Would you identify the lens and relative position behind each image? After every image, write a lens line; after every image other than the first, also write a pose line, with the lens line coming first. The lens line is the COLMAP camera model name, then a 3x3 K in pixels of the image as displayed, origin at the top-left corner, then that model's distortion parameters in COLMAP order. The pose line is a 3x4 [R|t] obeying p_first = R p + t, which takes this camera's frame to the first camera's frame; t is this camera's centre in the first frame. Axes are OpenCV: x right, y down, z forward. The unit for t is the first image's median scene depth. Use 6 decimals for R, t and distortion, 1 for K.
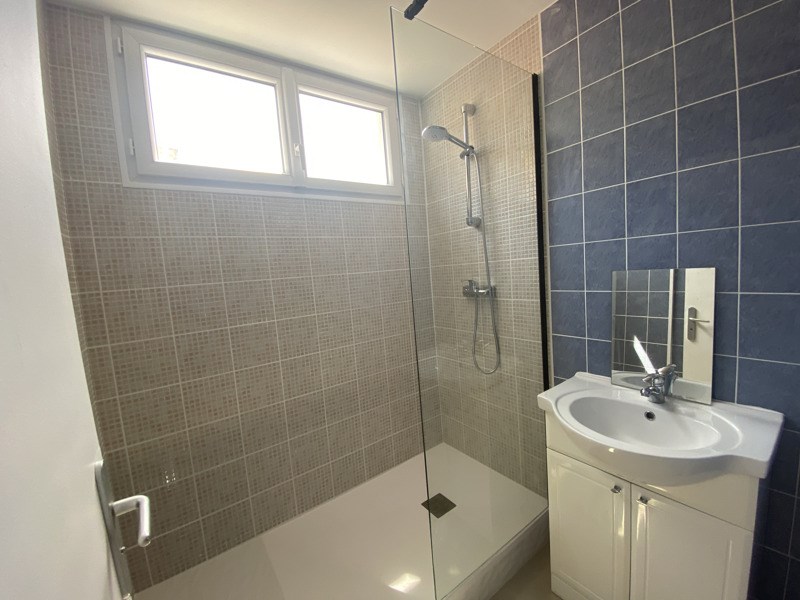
lens RADIAL K [[328.4, 0, 400.0], [0, 328.4, 300.0], [0, 0, 1]] dist [0.041815, -0.032641]
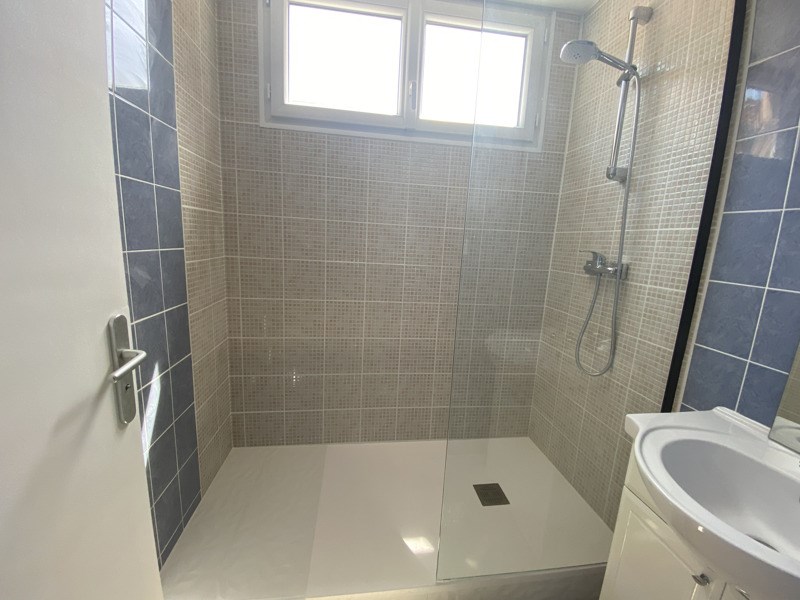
lens RADIAL K [[328.4, 0, 400.0], [0, 328.4, 300.0], [0, 0, 1]] dist [0.041815, -0.032641]
pose [[0.873243, 0.204028, -0.442514, 0.202456], [-0.163082, 0.978122, 0.129157, 0.024459], [0.459185, -0.040619, 0.887412, 0.110460]]
